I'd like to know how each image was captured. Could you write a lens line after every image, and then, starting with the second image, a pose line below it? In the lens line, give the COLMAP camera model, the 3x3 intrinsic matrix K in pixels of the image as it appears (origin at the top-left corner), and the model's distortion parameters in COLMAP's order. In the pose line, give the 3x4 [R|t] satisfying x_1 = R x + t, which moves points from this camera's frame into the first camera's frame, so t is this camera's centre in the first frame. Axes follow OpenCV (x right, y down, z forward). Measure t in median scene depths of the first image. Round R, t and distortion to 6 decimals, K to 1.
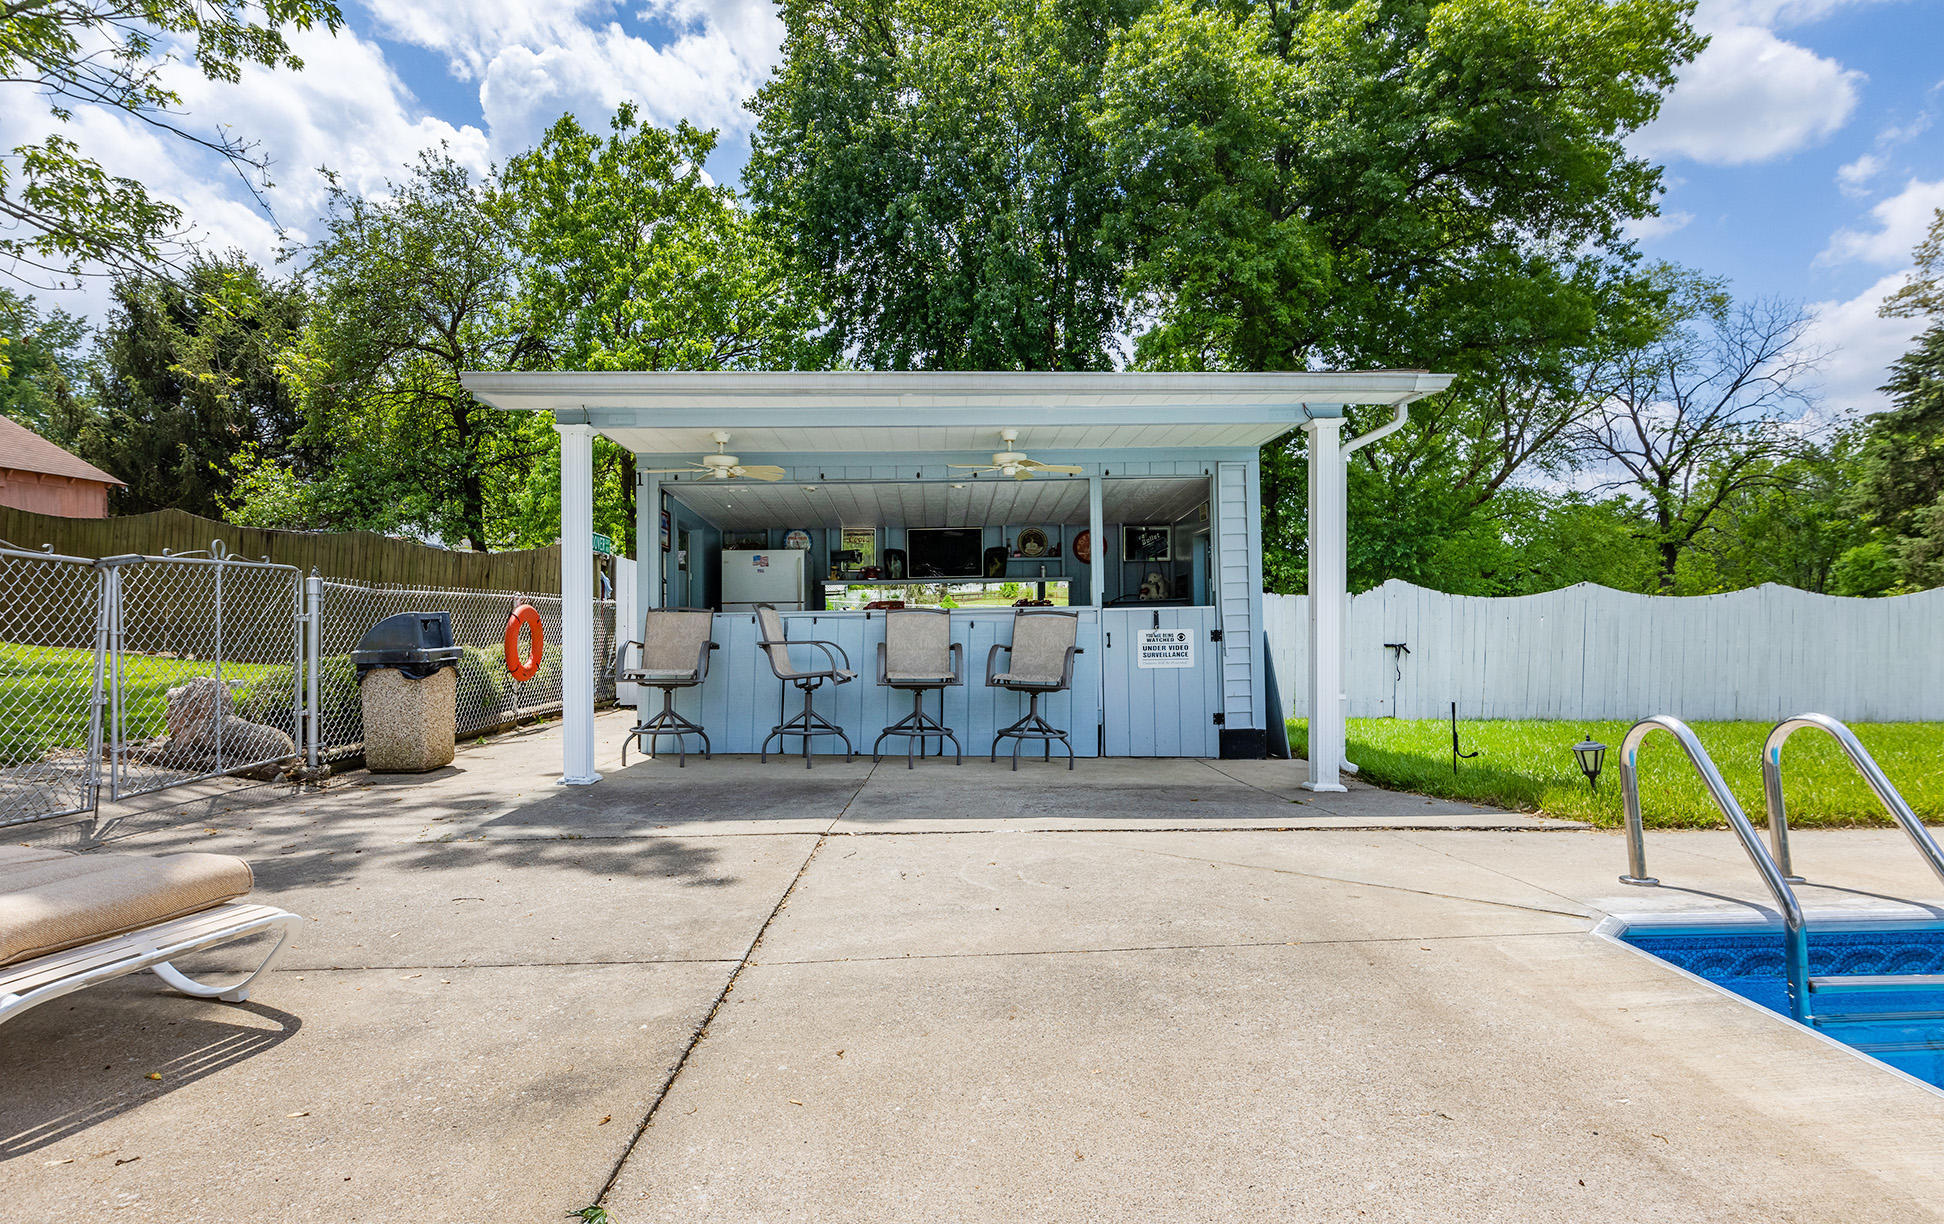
lens RADIAL K [[982.4, 0, 969.3], [0, 982.4, 608.5], [0, 0, 1]] dist [-0.002096, 0.000277]
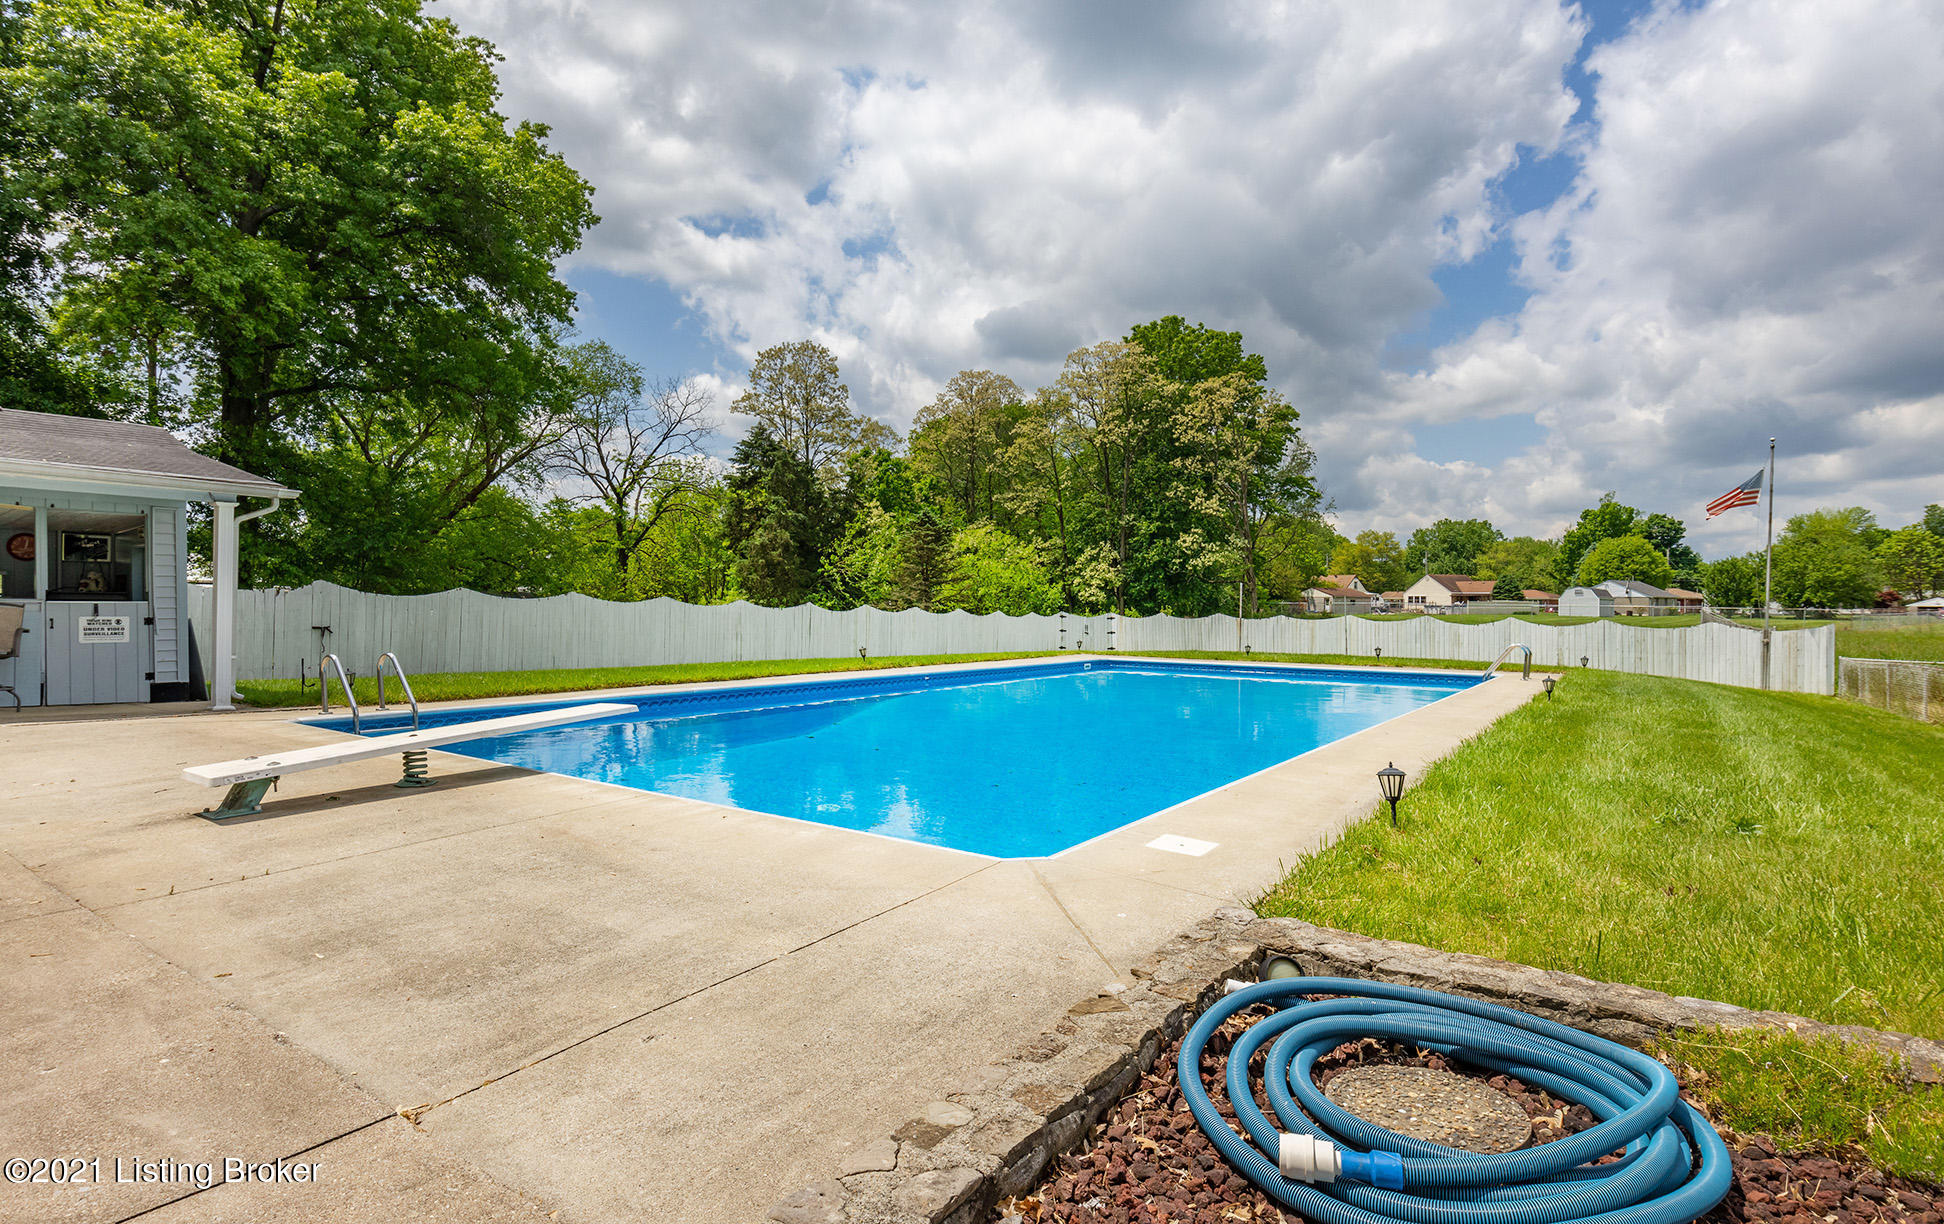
lens RADIAL K [[960.1, 0, 974.6], [0, 960.1, 625.3], [0, 0, 1]] dist [-0.003283, -0.000207]
pose [[0.592739, 0.006157, 0.805371, -0.136850], [-0.034361, 0.999254, 0.017650, -0.026745], [-0.804661, -0.038135, 0.592508, -0.672855]]
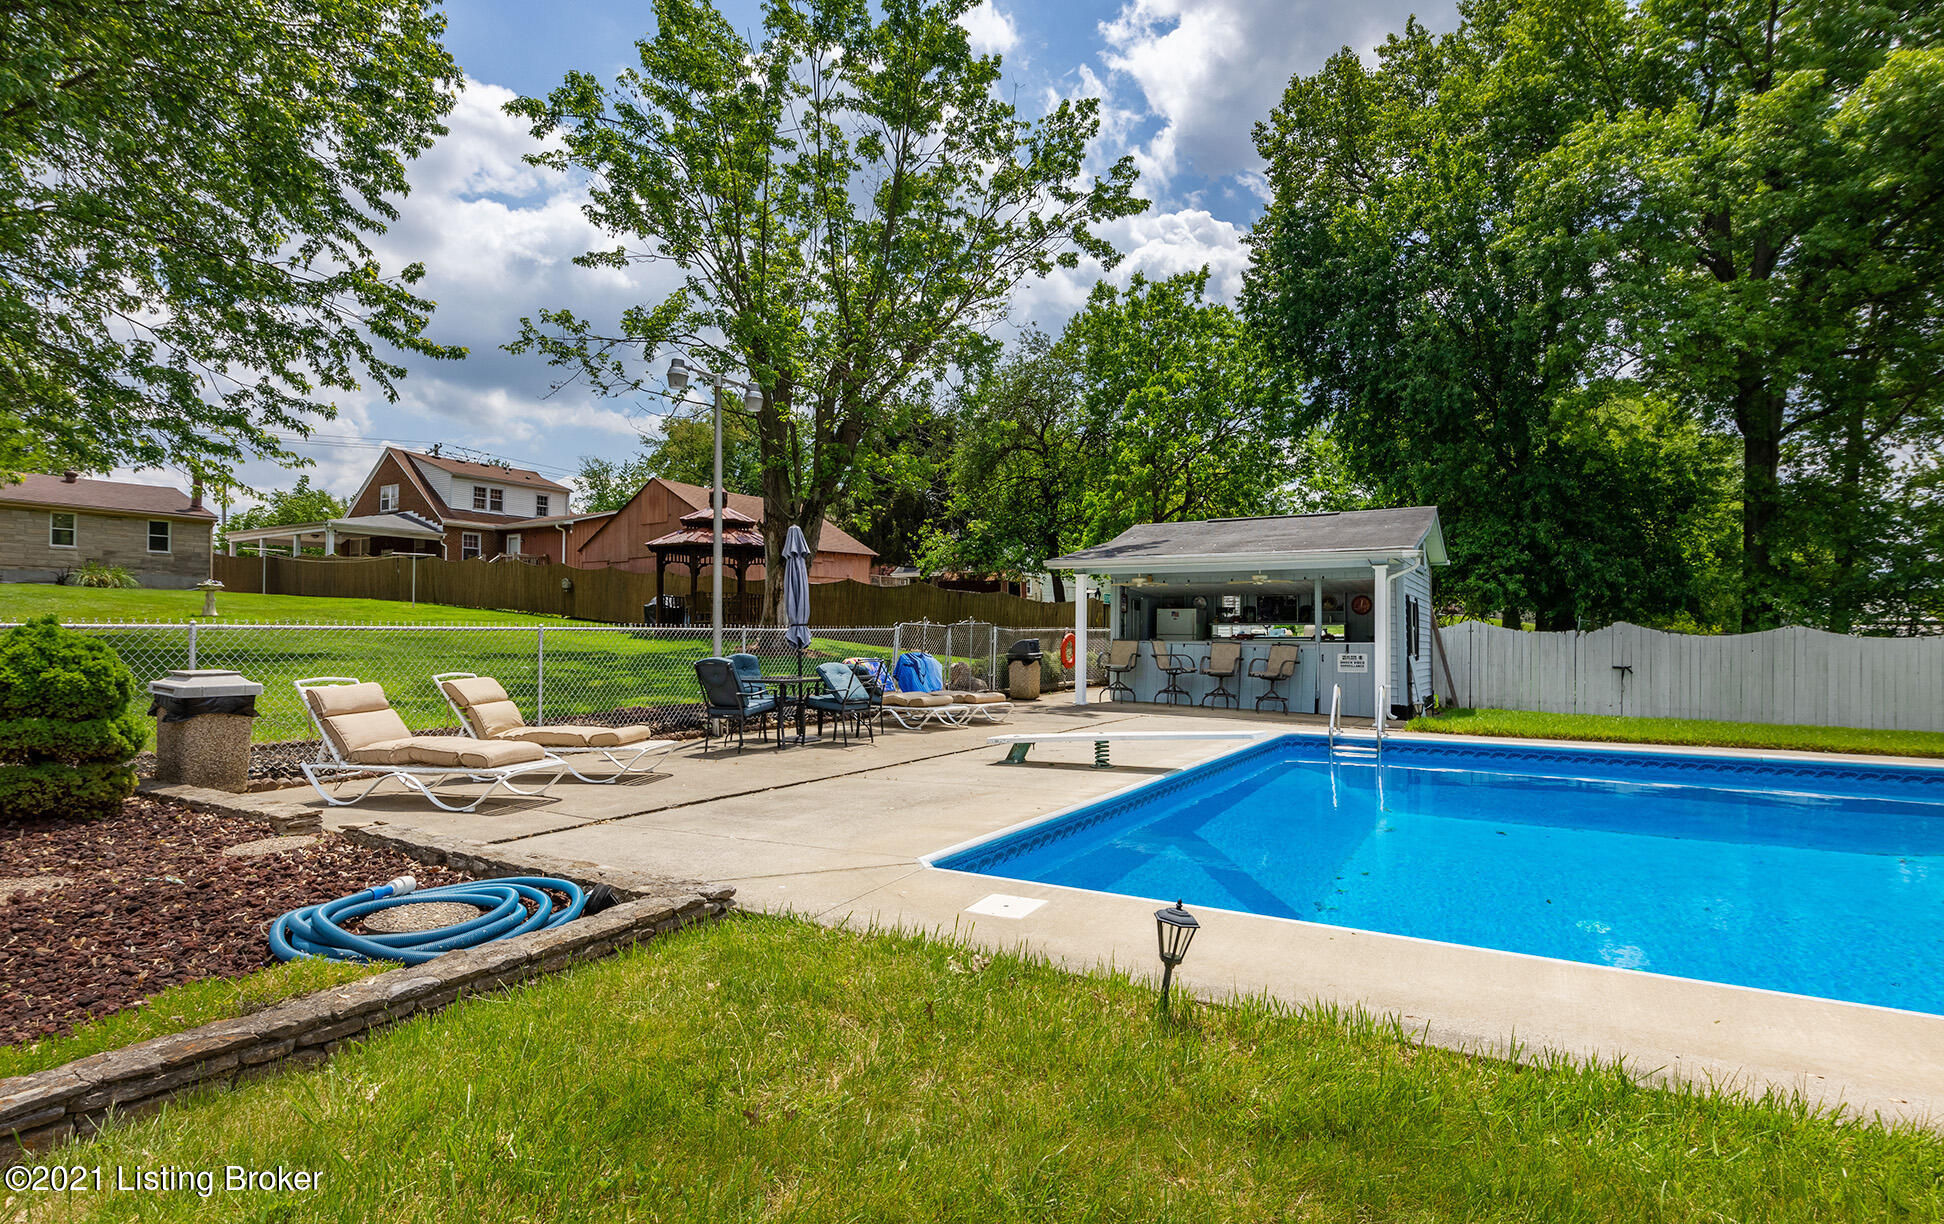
lens RADIAL K [[960.1, 0, 974.6], [0, 960.1, 625.3], [0, 0, 1]] dist [-0.003283, -0.000207]
pose [[0.849861, 0.007889, -0.526948, 0.445831], [-0.002320, 0.999934, 0.011228, -0.043789], [0.527002, -0.008320, 0.849823, -0.834458]]
